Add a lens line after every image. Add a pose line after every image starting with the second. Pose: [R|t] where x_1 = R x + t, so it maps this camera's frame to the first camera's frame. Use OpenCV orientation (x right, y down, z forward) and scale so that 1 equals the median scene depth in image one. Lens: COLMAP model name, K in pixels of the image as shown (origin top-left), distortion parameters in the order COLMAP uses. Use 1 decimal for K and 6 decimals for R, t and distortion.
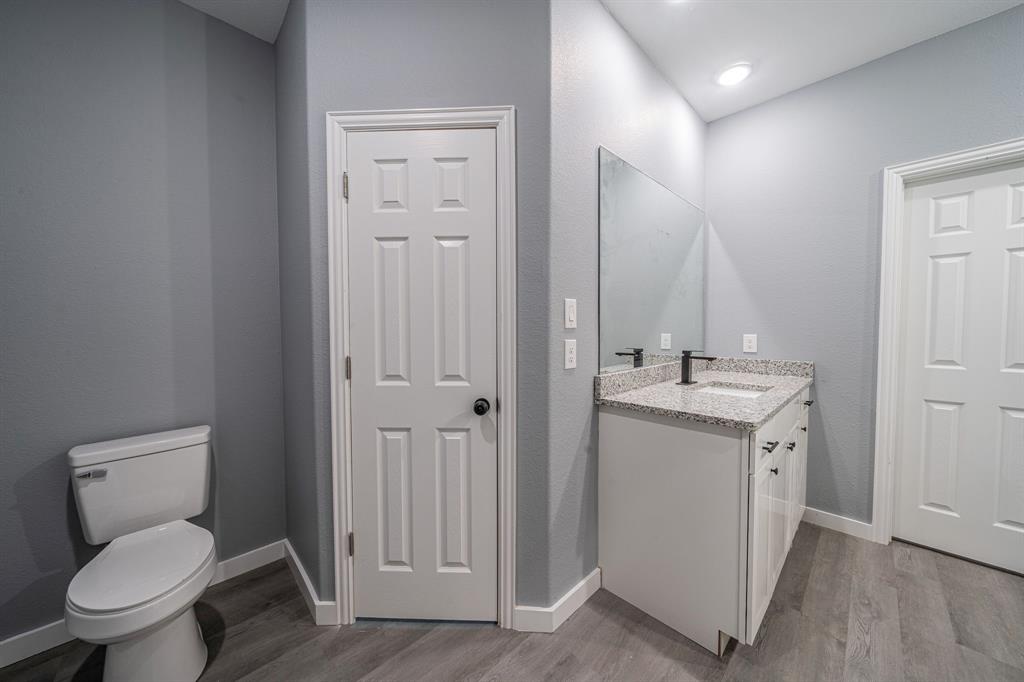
lens RADIAL K [[353.2, 0, 511.5], [0, 353.2, 337.7], [0, 0, 1]] dist [-0.001048, -0.000028]
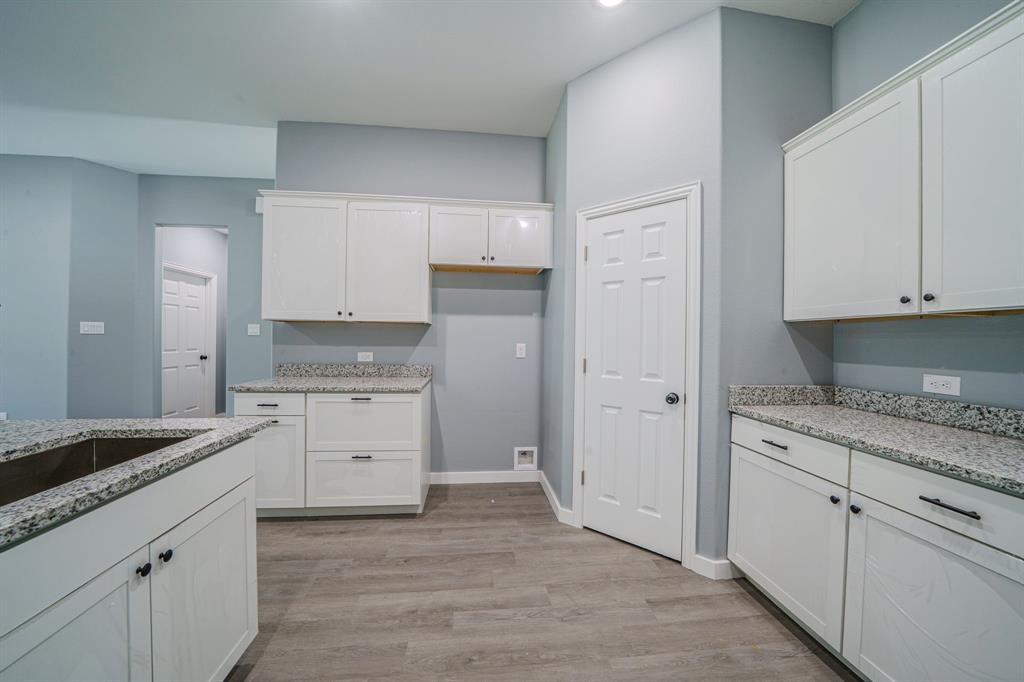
lens RADIAL K [[353.2, 0, 508.6], [0, 353.2, 339.0], [0, 0, 1]] dist [-0.001048, -0.000028]
pose [[0.789241, 0.019478, -0.613775, 0.250650], [-0.037291, 0.999172, -0.016243, 0.010495], [0.612951, 0.035708, 0.789314, -0.482193]]
